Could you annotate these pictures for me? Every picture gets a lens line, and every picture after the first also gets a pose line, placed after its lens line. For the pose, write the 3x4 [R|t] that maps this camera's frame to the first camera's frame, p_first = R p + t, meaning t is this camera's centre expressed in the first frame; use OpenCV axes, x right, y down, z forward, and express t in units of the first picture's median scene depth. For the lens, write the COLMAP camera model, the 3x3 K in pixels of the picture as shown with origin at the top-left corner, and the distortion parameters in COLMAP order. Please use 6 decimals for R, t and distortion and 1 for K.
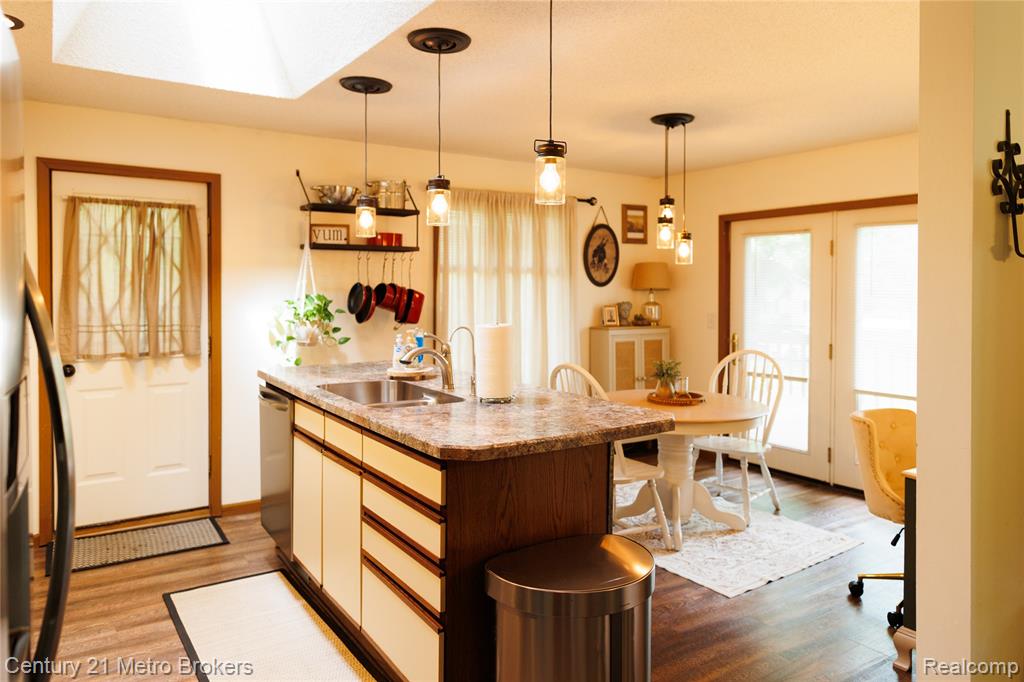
lens RADIAL K [[706.9, 0, 513.3], [0, 706.9, 296.7], [0, 0, 1]] dist [0.004631, 0.001691]
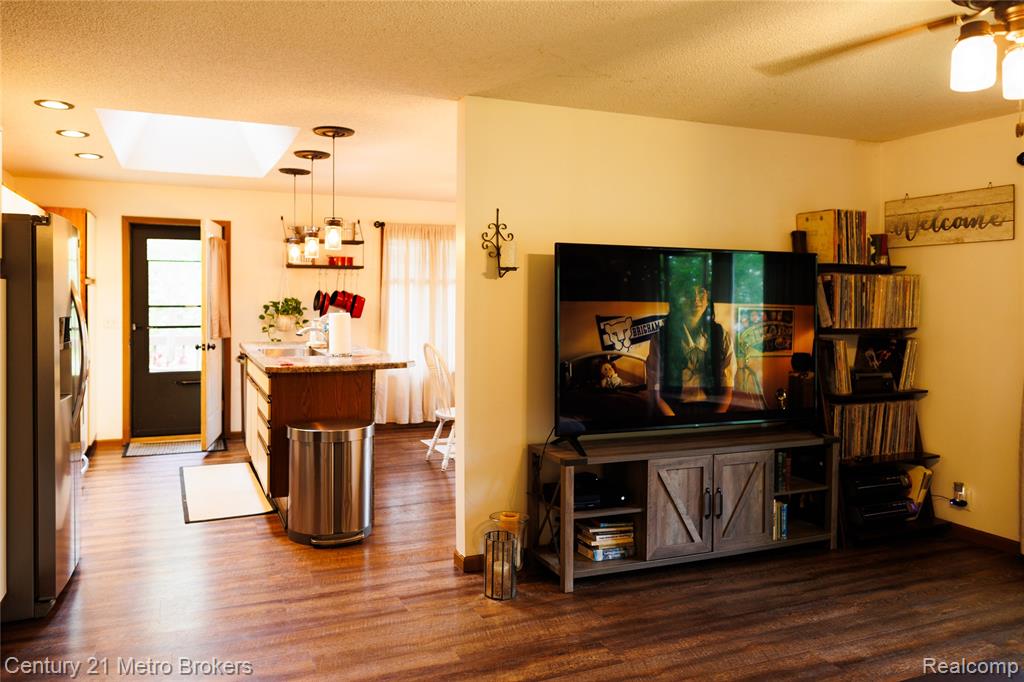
lens RADIAL K [[703.0, 0, 468.9], [0, 703.0, 314.5], [0, 0, 1]] dist [0.029179, -0.000410]
pose [[0.980288, 0.004105, -0.197531, 0.409304], [-0.001844, 0.999931, 0.011630, 0.014352], [0.197565, -0.011036, 0.980228, -0.426250]]
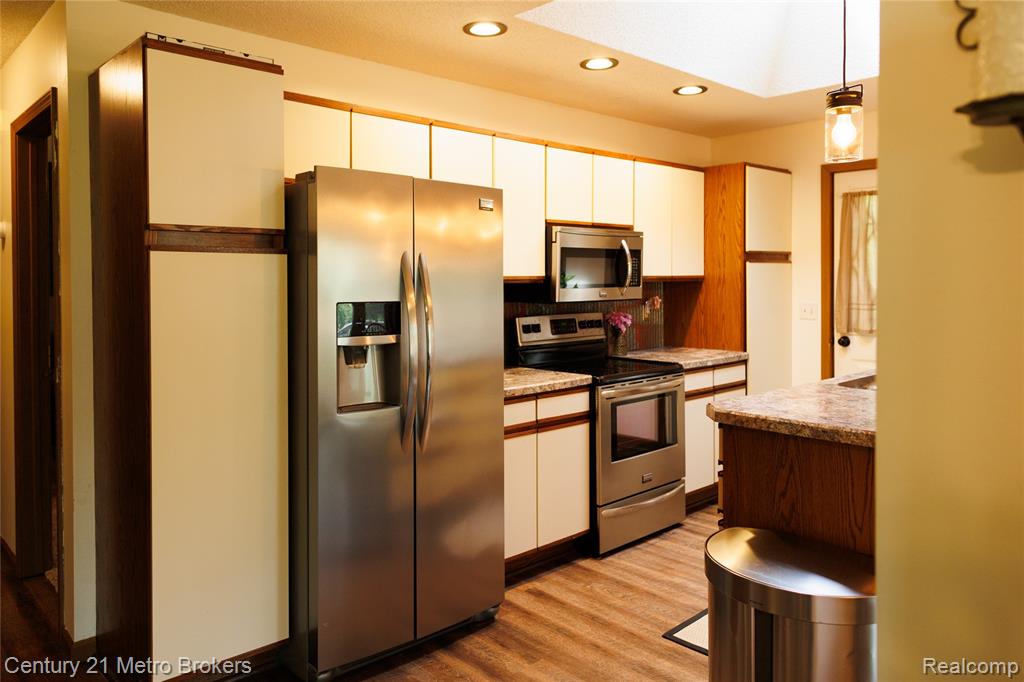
lens RADIAL K [[739.0, 0, 508.9], [0, 739.0, 286.3], [0, 0, 1]] dist [0.007621, 0.001079]
pose [[0.160310, 0.002177, -0.987064, 0.447654], [-0.003668, 0.999992, 0.001610, 0.011637], [0.987060, 0.003363, 0.160317, 0.227060]]
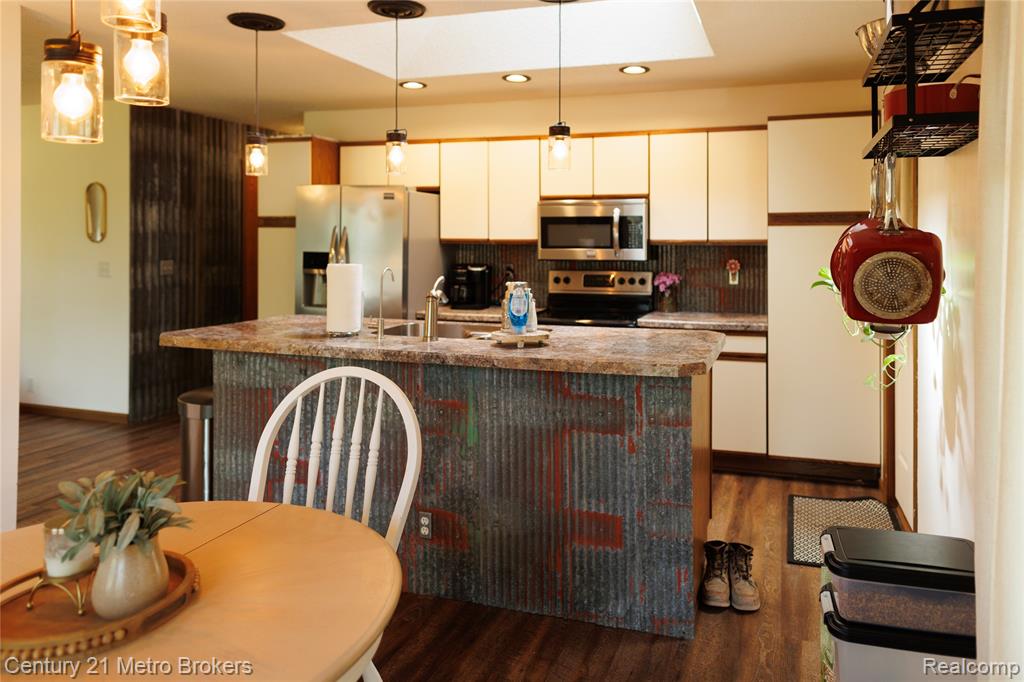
lens RADIAL K [[720.4, 0, 547.5], [0, 720.4, 233.4], [0, 0, 1]] dist [0.005401, -0.000474]
pose [[-0.779596, -0.014284, -0.626120, 0.273991], [-0.015030, 0.999879, -0.004096, -0.003700], [0.626102, 0.006217, -0.779716, 1.303421]]
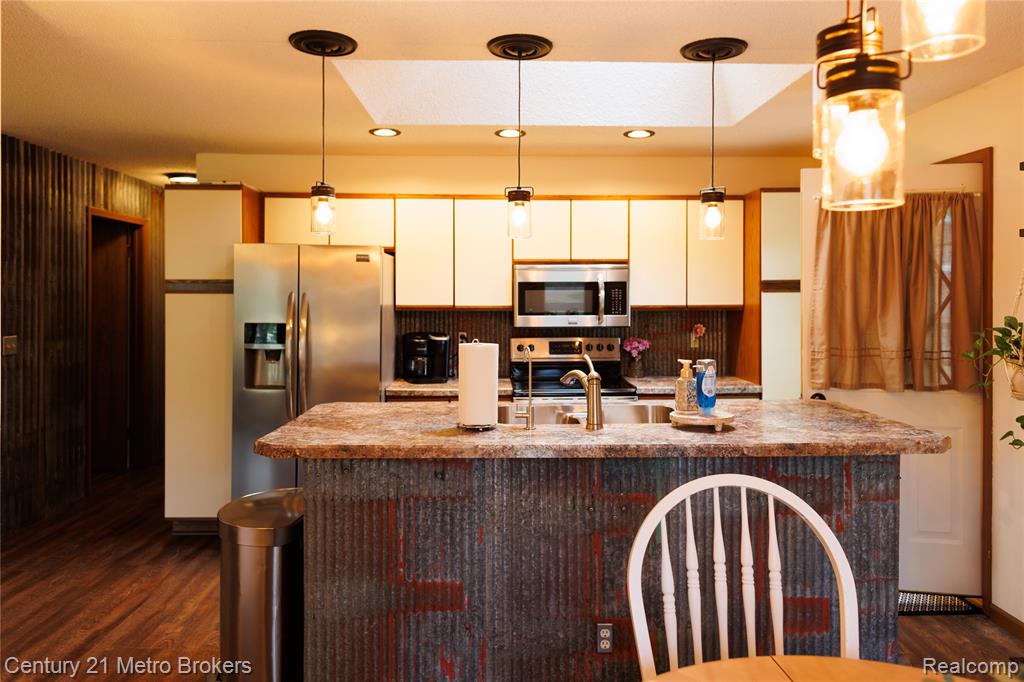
lens RADIAL K [[706.9, 0, 513.3], [0, 706.9, 296.7], [0, 0, 1]] dist [0.004631, 0.001691]
pose [[-0.526311, -0.005734, -0.850273, 0.464551], [-0.011245, 0.999937, 0.000218, -0.012248], [0.850218, 0.009676, -0.526342, 0.966170]]
